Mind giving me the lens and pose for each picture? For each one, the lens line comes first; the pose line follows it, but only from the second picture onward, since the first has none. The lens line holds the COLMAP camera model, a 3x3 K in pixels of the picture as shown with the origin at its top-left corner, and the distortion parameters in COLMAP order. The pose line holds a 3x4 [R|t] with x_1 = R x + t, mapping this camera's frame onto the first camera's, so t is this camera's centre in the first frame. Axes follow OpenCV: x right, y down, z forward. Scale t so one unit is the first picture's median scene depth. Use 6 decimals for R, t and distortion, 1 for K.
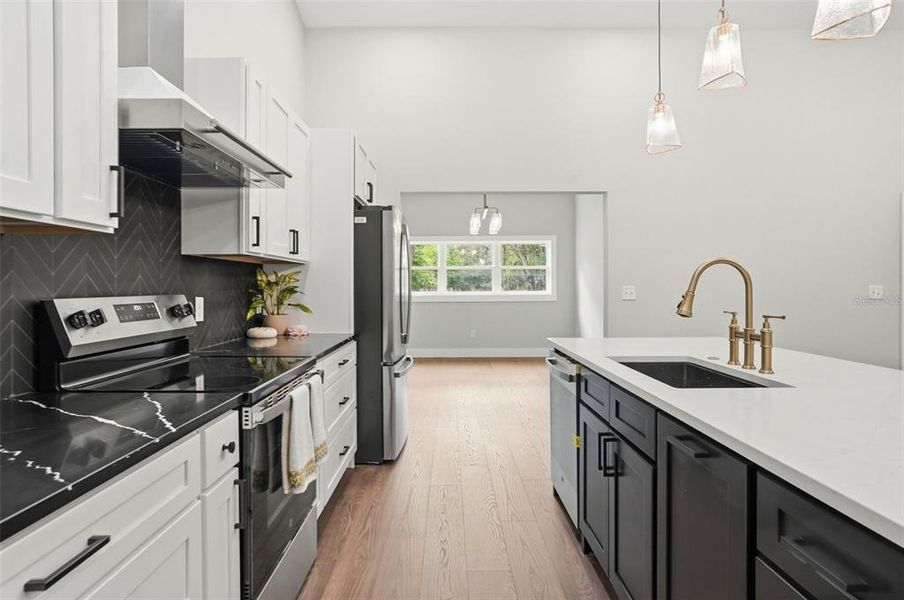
lens RADIAL K [[509.4, 0, 441.2], [0, 509.4, 286.3], [0, 0, 1]] dist [-0.023358, 0.001042]
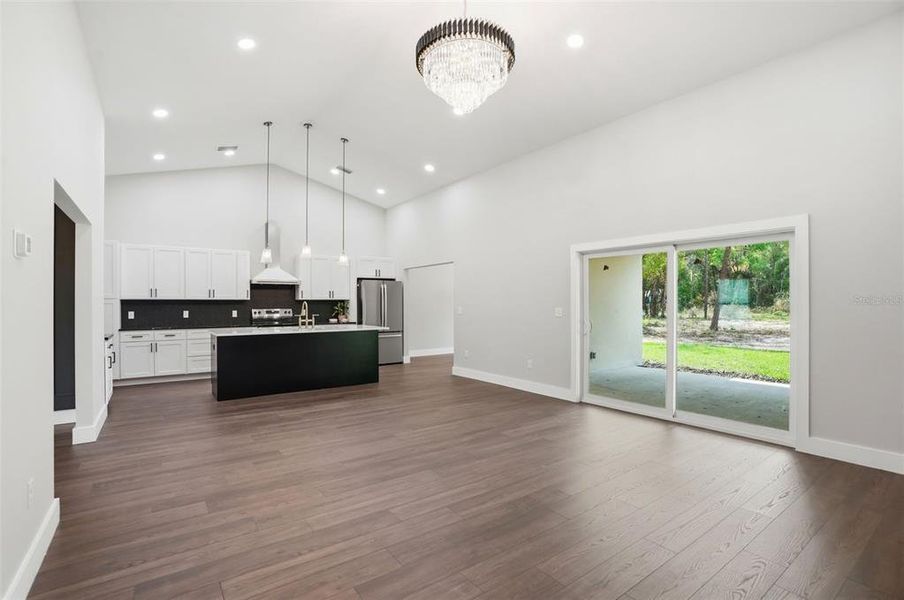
lens RADIAL K [[413.7, 0, 437.7], [0, 413.7, 303.0], [0, 0, 1]] dist [-0.038680, 0.000810]
pose [[0.576912, -0.000682, -0.816806, 2.417643], [0.001662, 0.999999, 0.000339, -0.026742], [0.816804, -0.001553, 0.576913, -0.049061]]
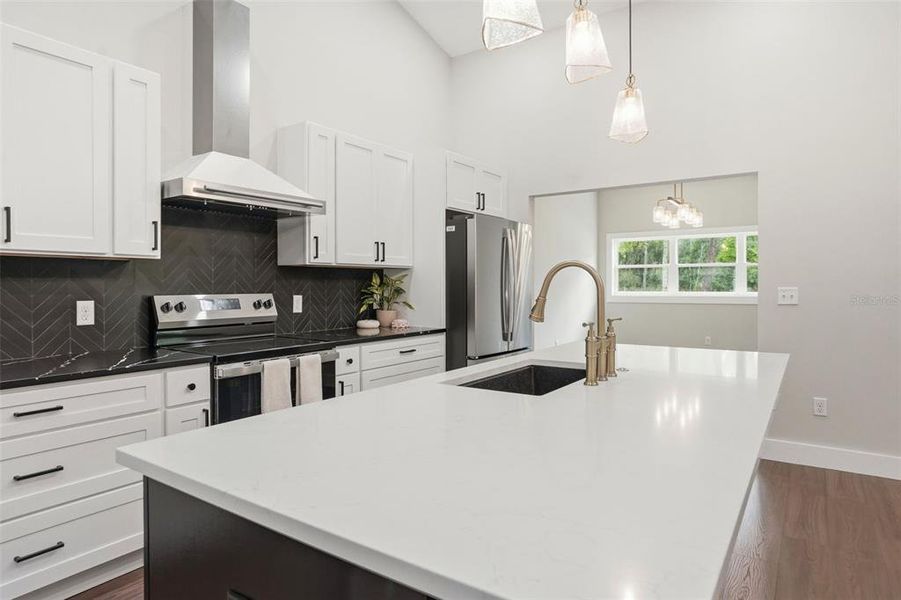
lens RADIAL K [[538.8, 0, 449.1], [0, 538.8, 286.7], [0, 0, 1]] dist [-0.014624, 0.002752]
pose [[0.830148, -0.000943, -0.557543, 0.570496], [0.001895, 0.999998, 0.001131, -0.002704], [0.557540, -0.001996, 0.830148, 0.002135]]
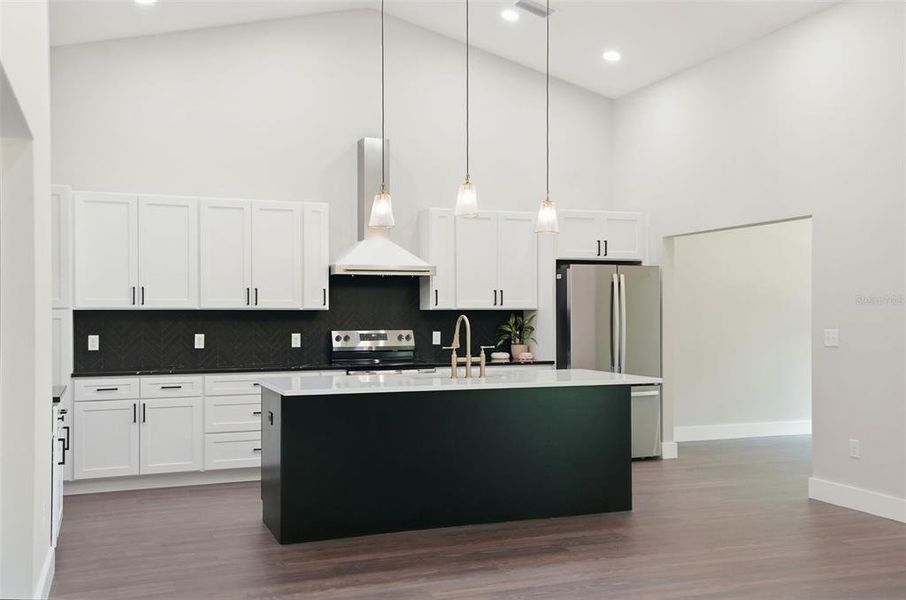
lens RADIAL K [[857.4, 0, 447.4], [0, 857.4, 302.8], [0, 0, 1]] dist [0.021974, 0.000000]
pose [[0.372652, -0.012416, -0.927888, 2.047909], [0.000832, 0.999915, -0.013046, -0.036075], [0.927971, 0.004089, 0.372630, -0.123675]]
